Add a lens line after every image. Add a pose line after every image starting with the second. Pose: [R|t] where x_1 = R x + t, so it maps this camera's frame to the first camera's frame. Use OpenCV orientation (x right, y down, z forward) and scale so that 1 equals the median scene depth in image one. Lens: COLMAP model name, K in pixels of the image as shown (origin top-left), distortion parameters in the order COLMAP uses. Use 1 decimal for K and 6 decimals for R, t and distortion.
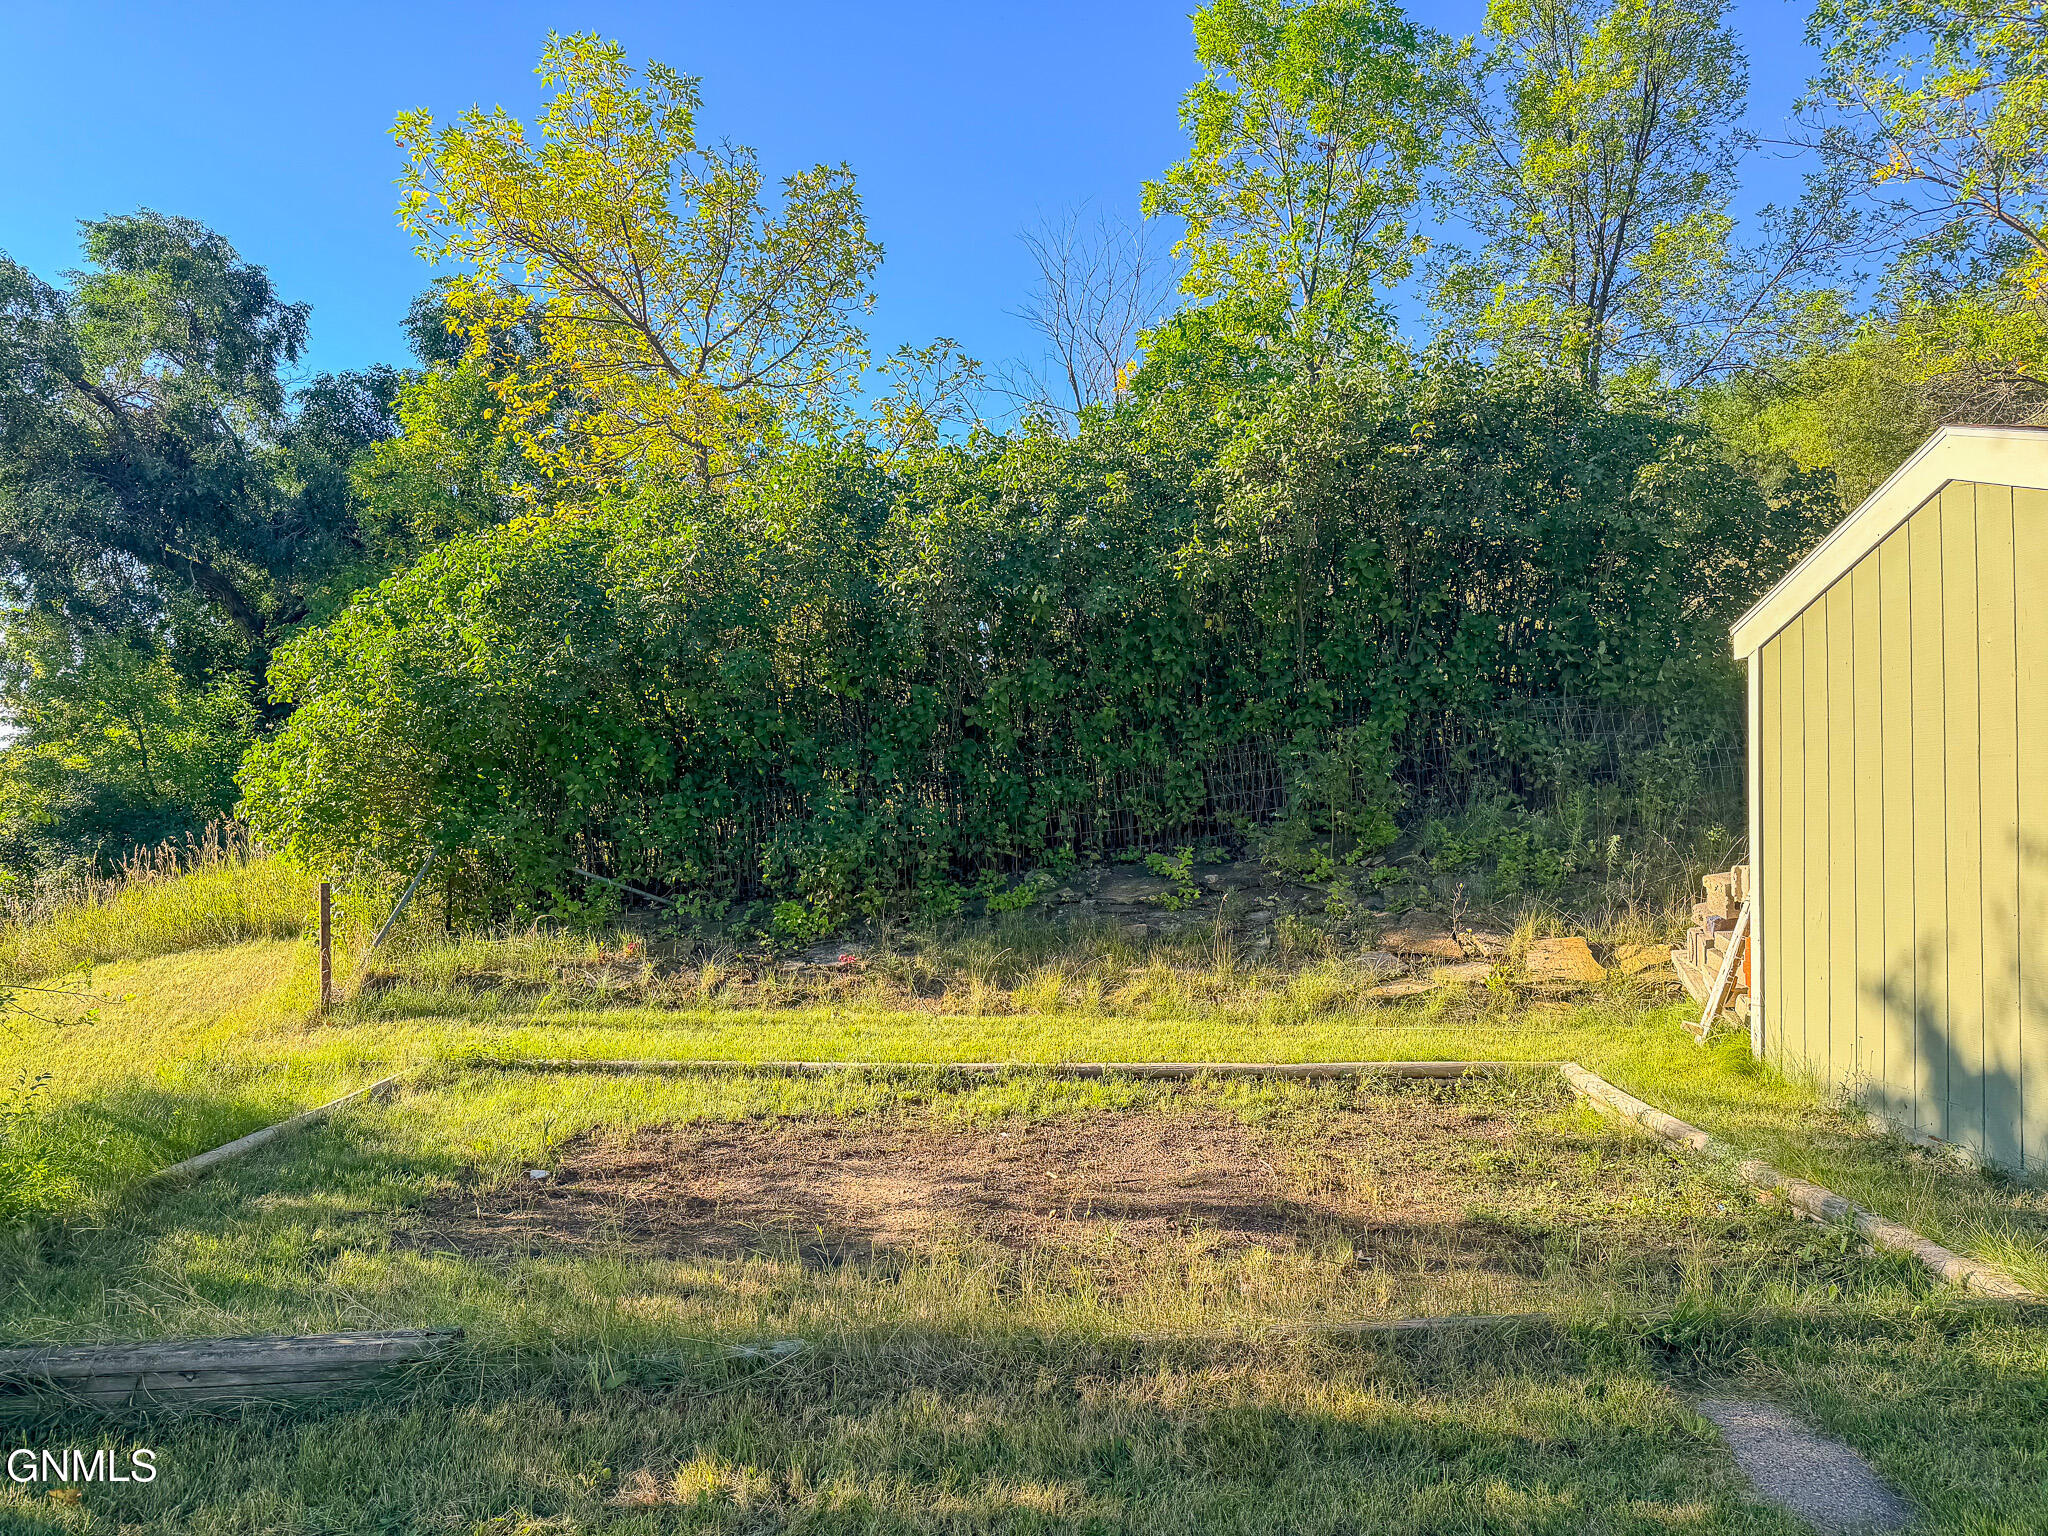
lens RADIAL K [[1431.6, 0, 982.9], [0, 1431.6, 746.8], [0, 0, 1]] dist [0.022016, -0.025394]
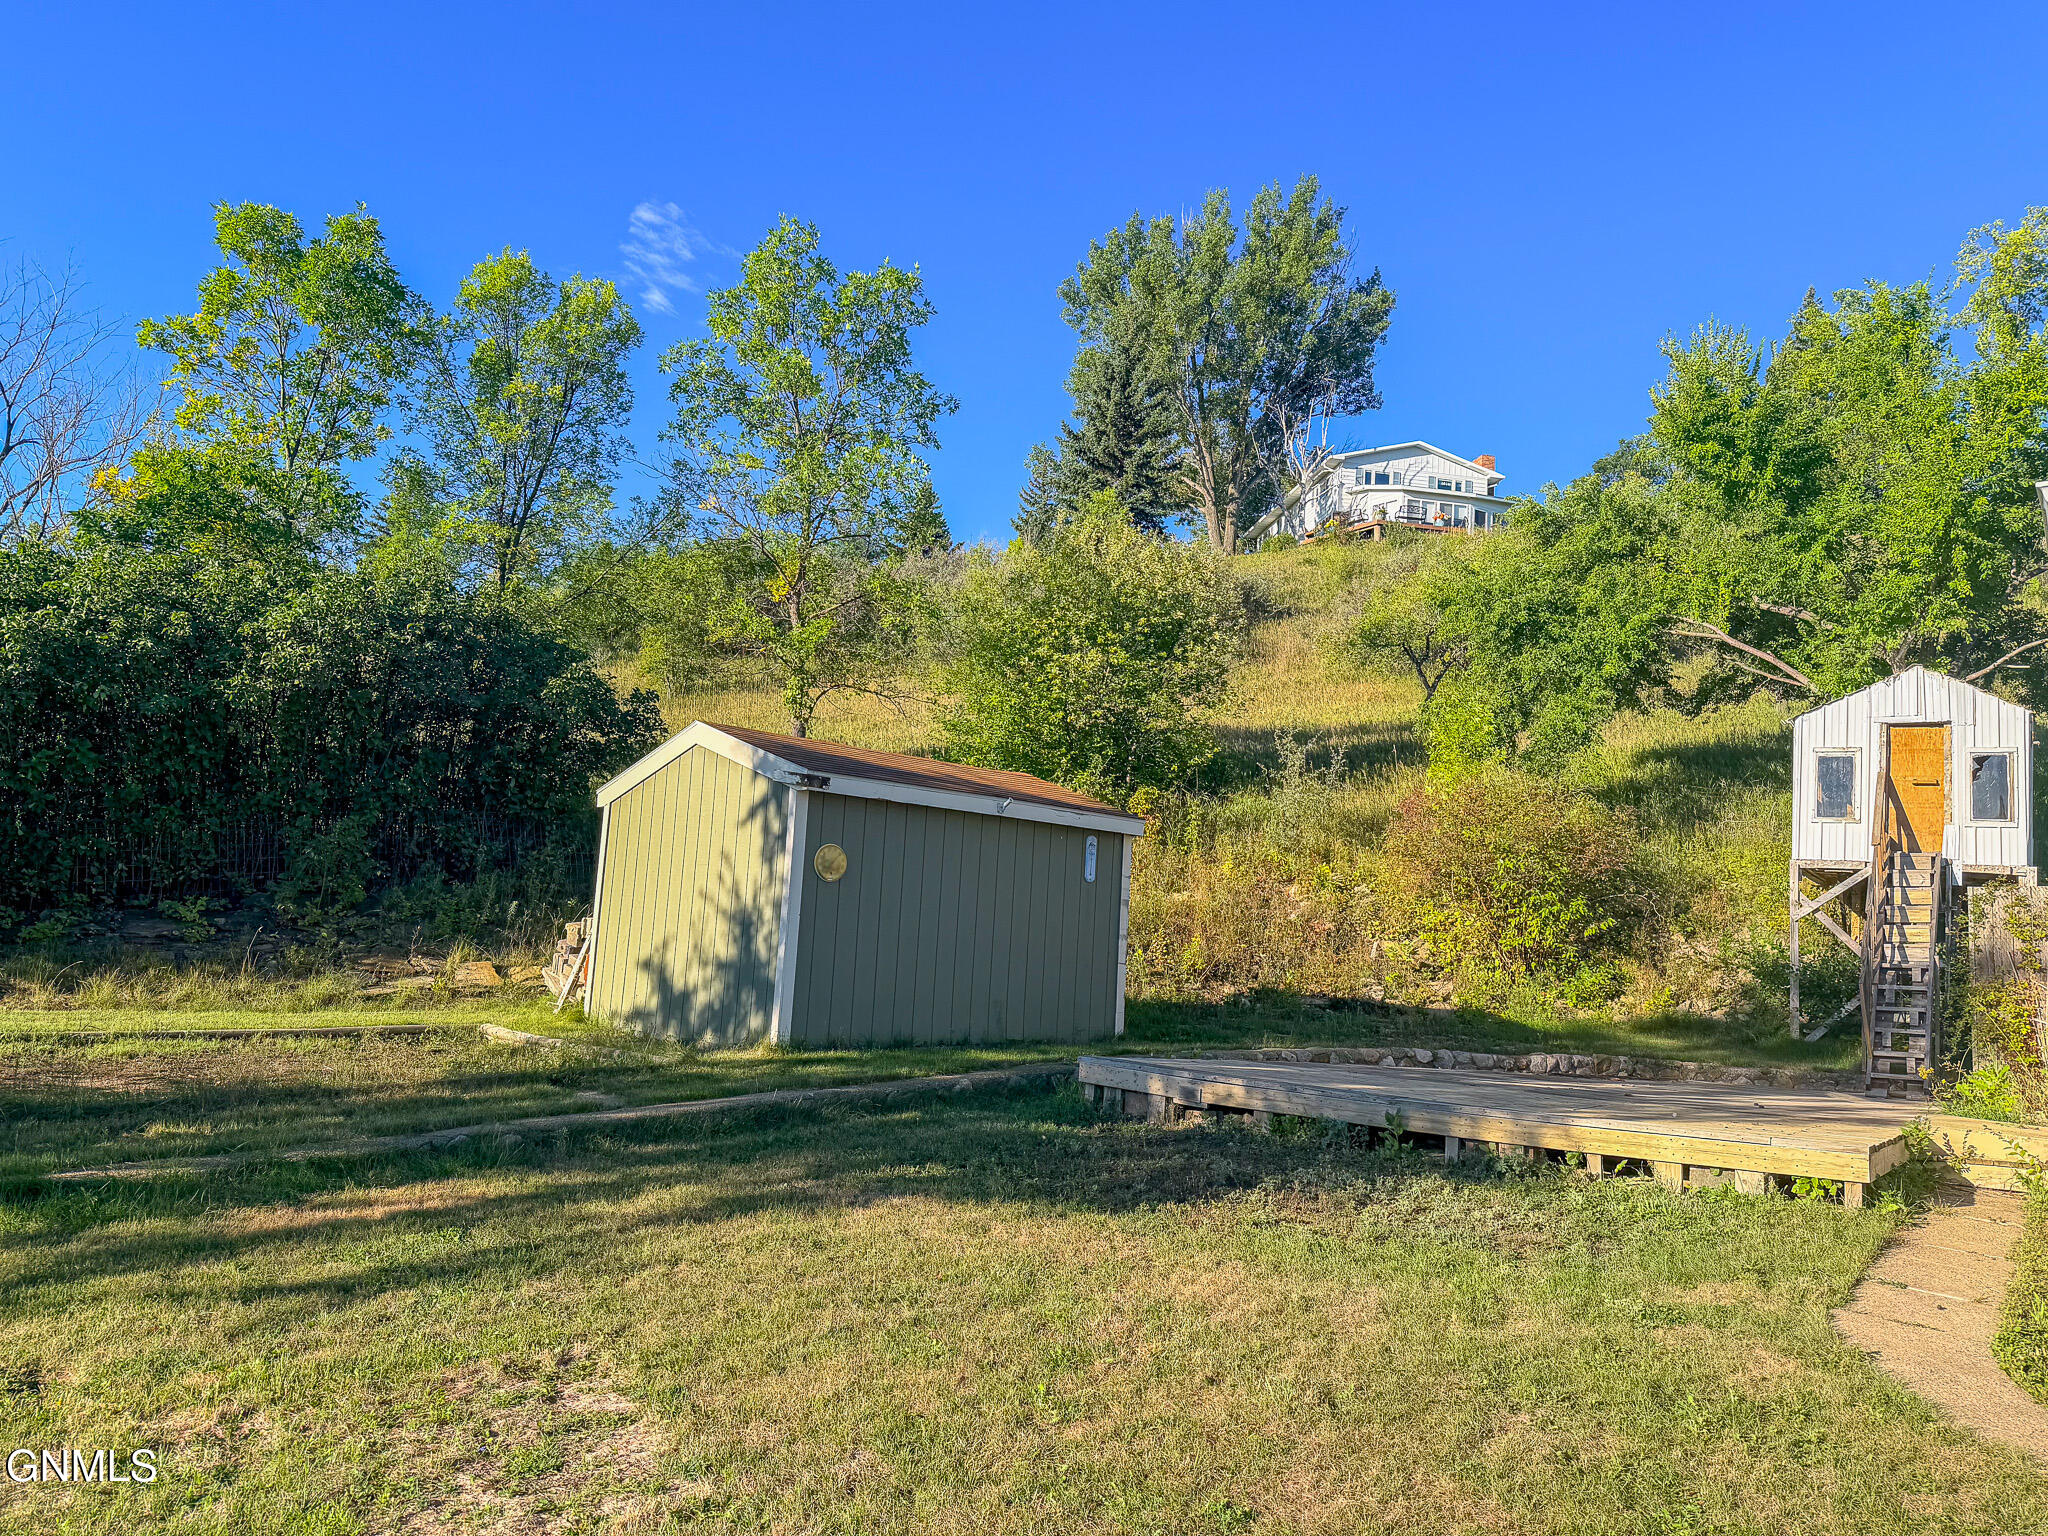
lens RADIAL K [[1416.6, 0, 1024.3], [0, 1416.6, 784.6], [0, 0, 1]] dist [0.070725, -0.094229]
pose [[0.696487, 0.110849, 0.708956, -0.300268], [-0.079371, 0.993834, -0.077416, 0.009243], [-0.713166, -0.002352, 0.700991, -0.514163]]
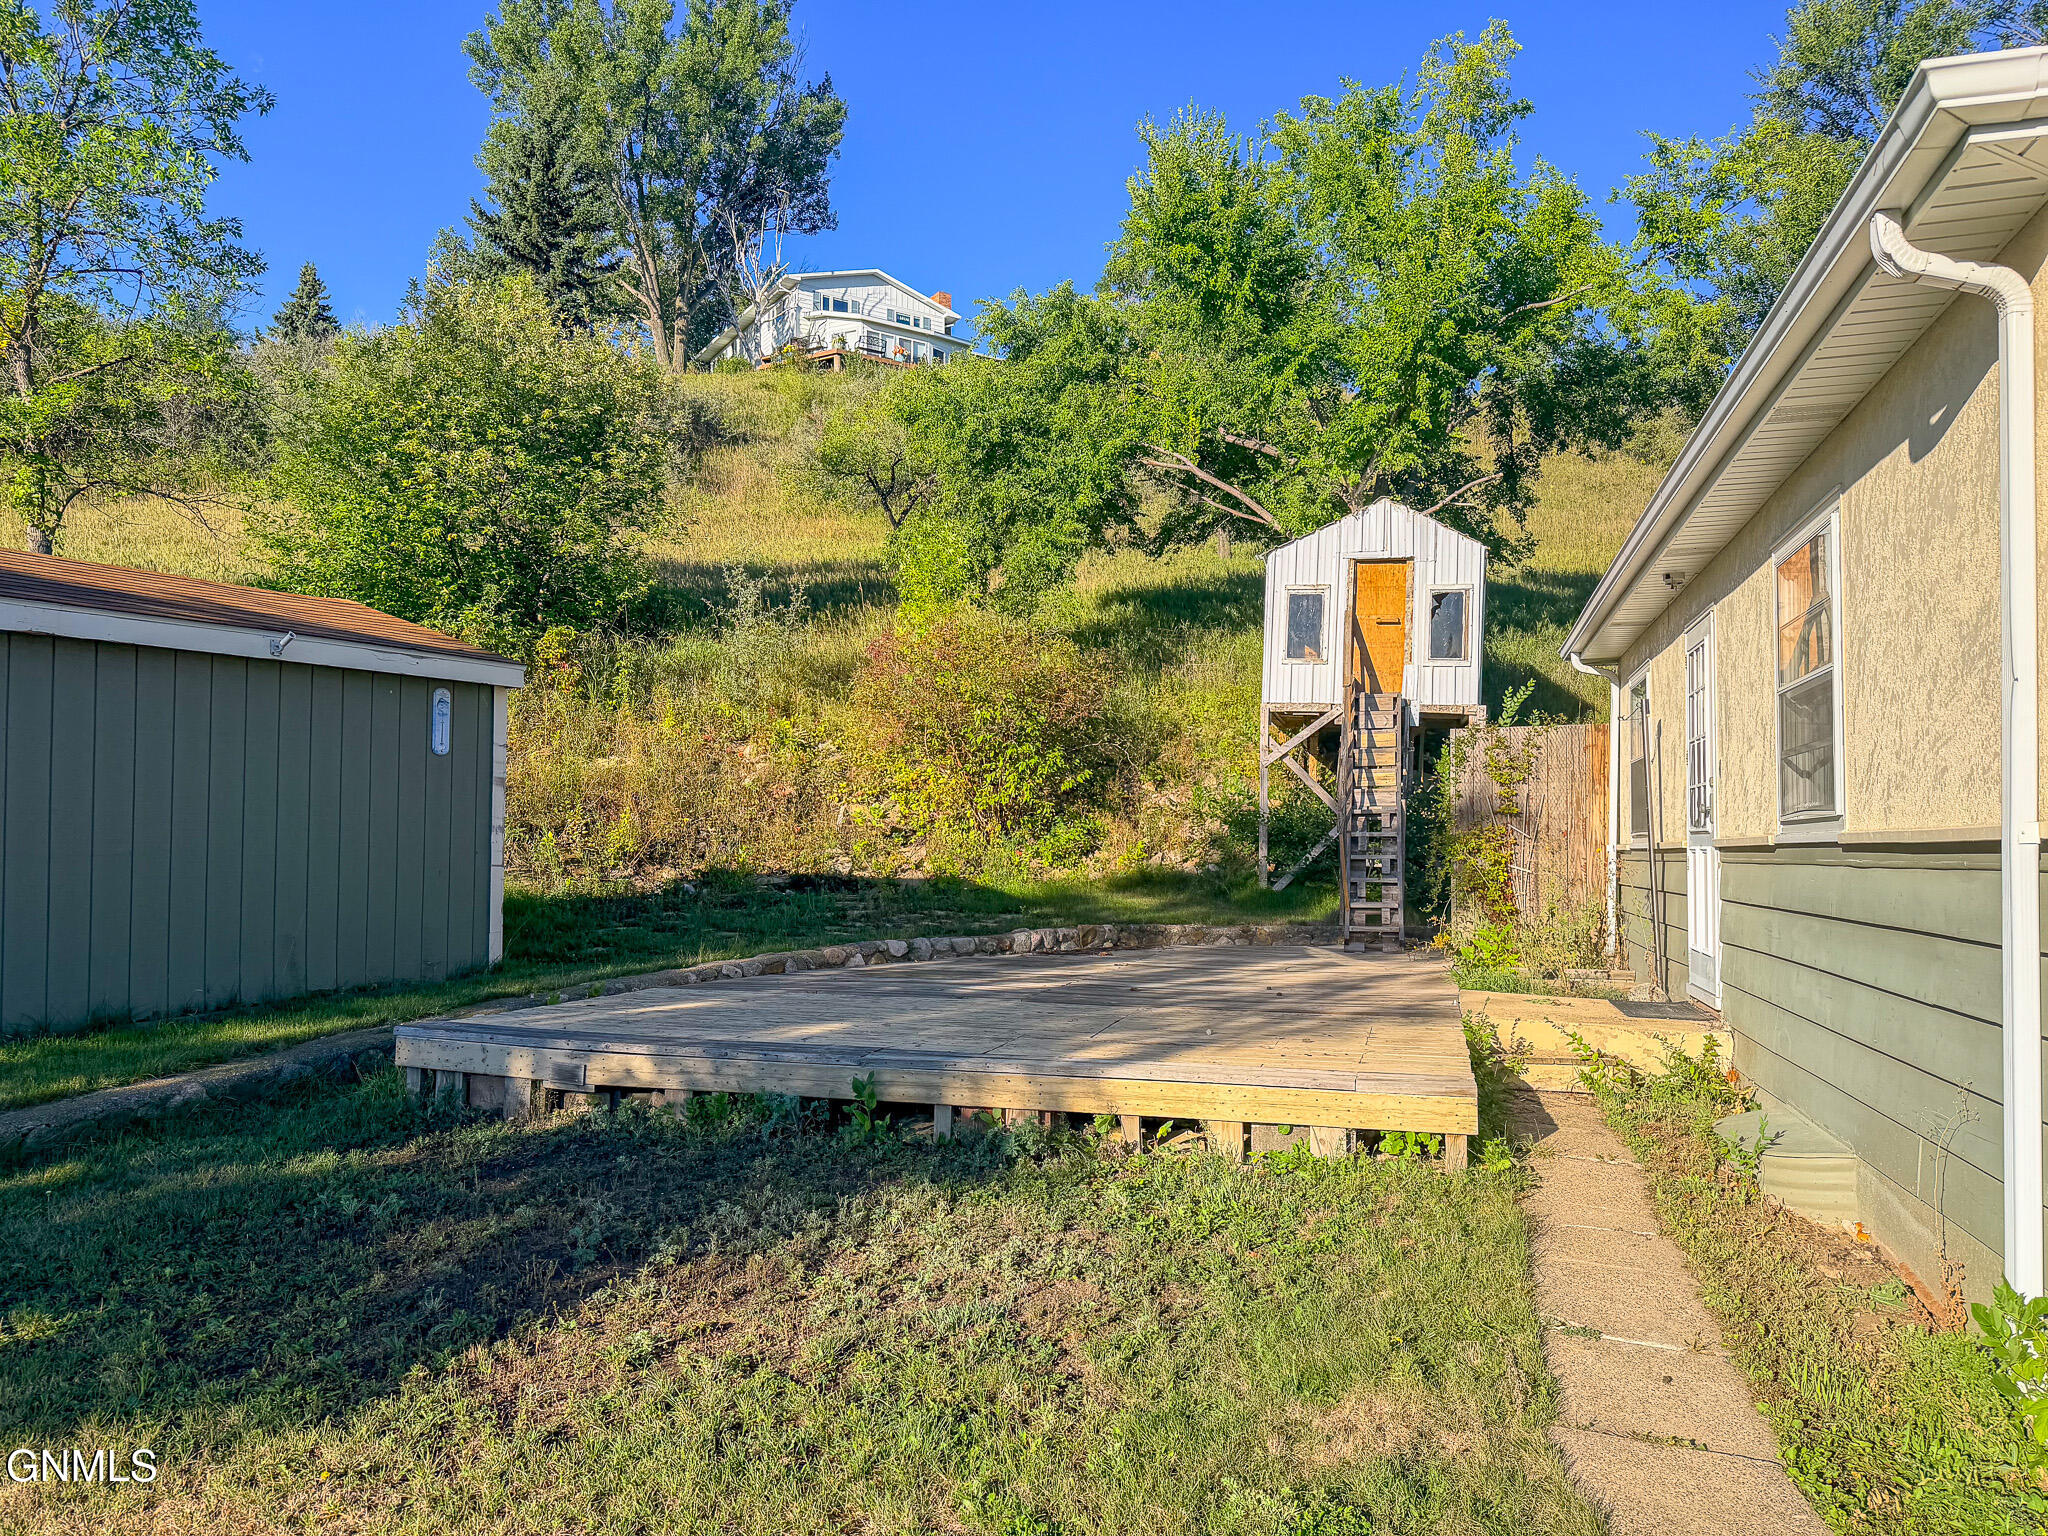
lens RADIAL K [[1416.6, 0, 1028.4], [0, 1416.6, 787.1], [0, 0, 1]] dist [0.070725, -0.094229]
pose [[0.390659, 0.011855, 0.920459, -0.012202], [-0.045770, 0.998930, 0.006560, -0.010856], [-0.919397, -0.044692, 0.390784, -0.346933]]
